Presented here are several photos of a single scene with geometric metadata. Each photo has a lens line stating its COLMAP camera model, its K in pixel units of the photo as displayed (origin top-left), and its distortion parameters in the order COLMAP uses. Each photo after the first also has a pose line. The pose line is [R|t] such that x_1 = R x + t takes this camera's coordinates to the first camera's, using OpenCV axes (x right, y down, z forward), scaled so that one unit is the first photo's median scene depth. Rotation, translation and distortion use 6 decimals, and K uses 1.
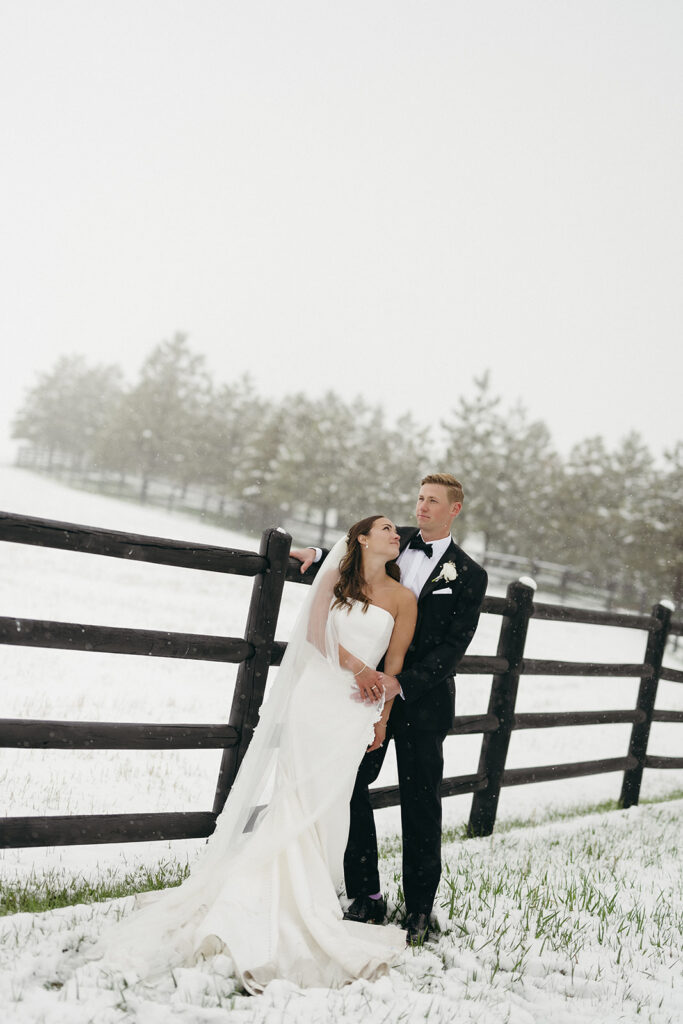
lens RADIAL K [[1403.6, 0, 332.2], [0, 1403.6, 514.2], [0, 0, 1]] dist [0.010473, 0.000000]
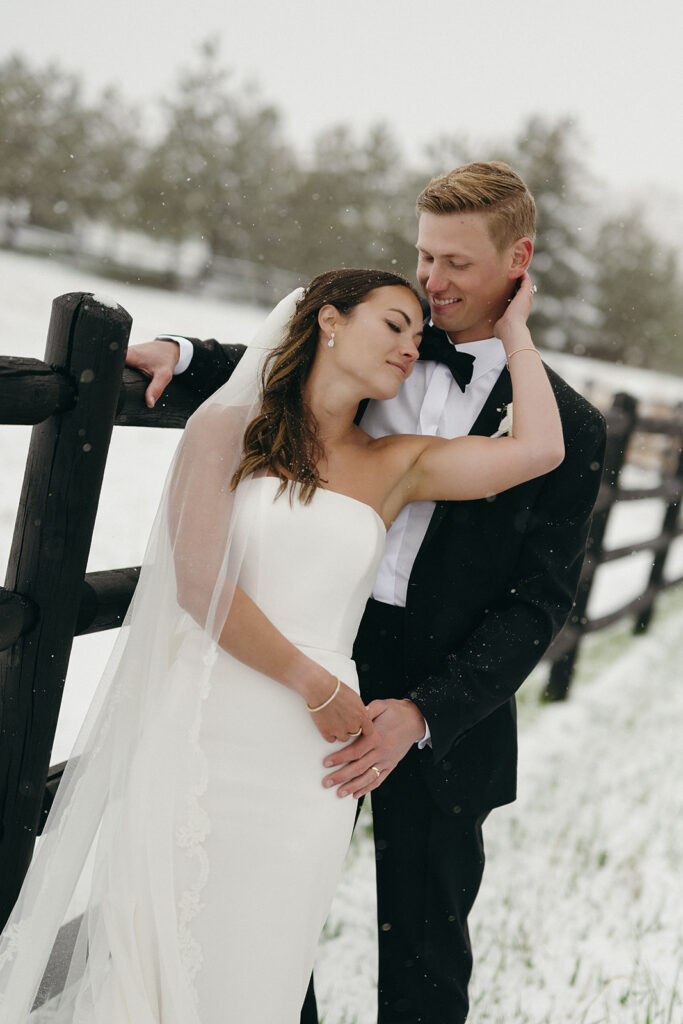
lens RADIAL K [[1613.8, 0, 346.7], [0, 1613.8, 521.6], [0, 0, 1]] dist [0.000242, 0.000000]
pose [[0.980001, -0.005022, 0.198930, -0.031927], [-0.032500, 0.982219, 0.184905, -0.006519], [-0.196321, -0.187672, 0.962412, 0.300834]]
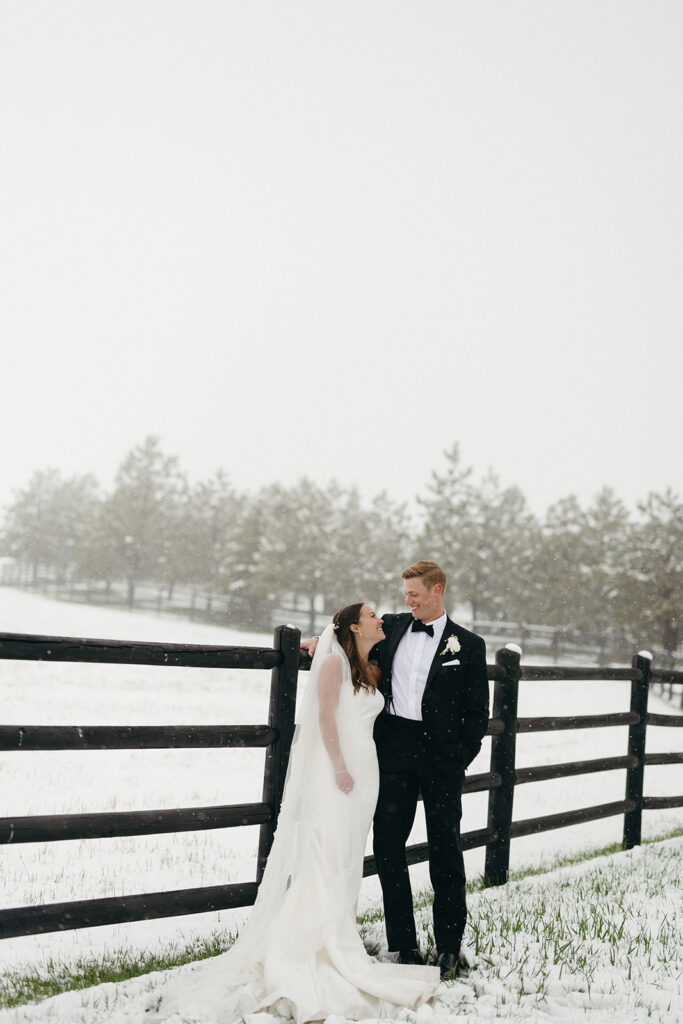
lens RADIAL K [[1394.7, 0, 325.0], [0, 1394.7, 518.6], [0, 0, 1]] dist [0.008159, 0.000000]
pose [[0.994465, -0.104523, 0.010697, -0.006406], [0.104965, 0.992847, -0.056888, -0.004163], [-0.004675, 0.057696, 0.998323, -0.071203]]
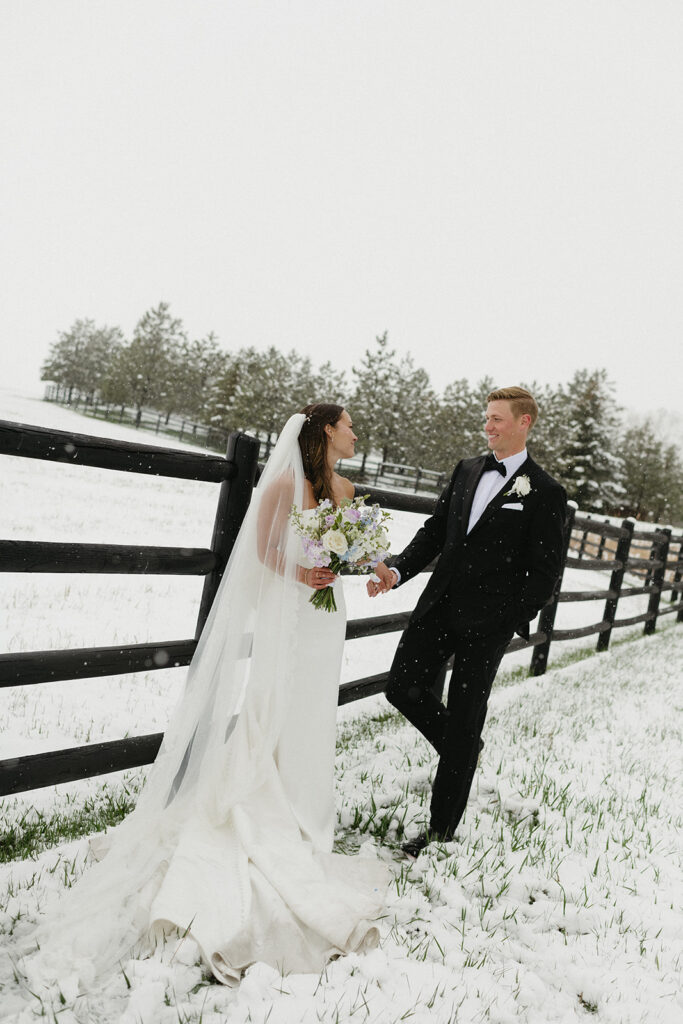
lens RADIAL K [[987.8, 0, 340.3], [0, 987.8, 502.7], [0, 0, 1]] dist [0.009600, 0.000000]
pose [[0.997744, -0.003447, 0.067047, -0.010825], [-0.001105, 0.997702, 0.067743, 0.006868], [-0.067126, -0.067664, 0.995447, 0.180547]]
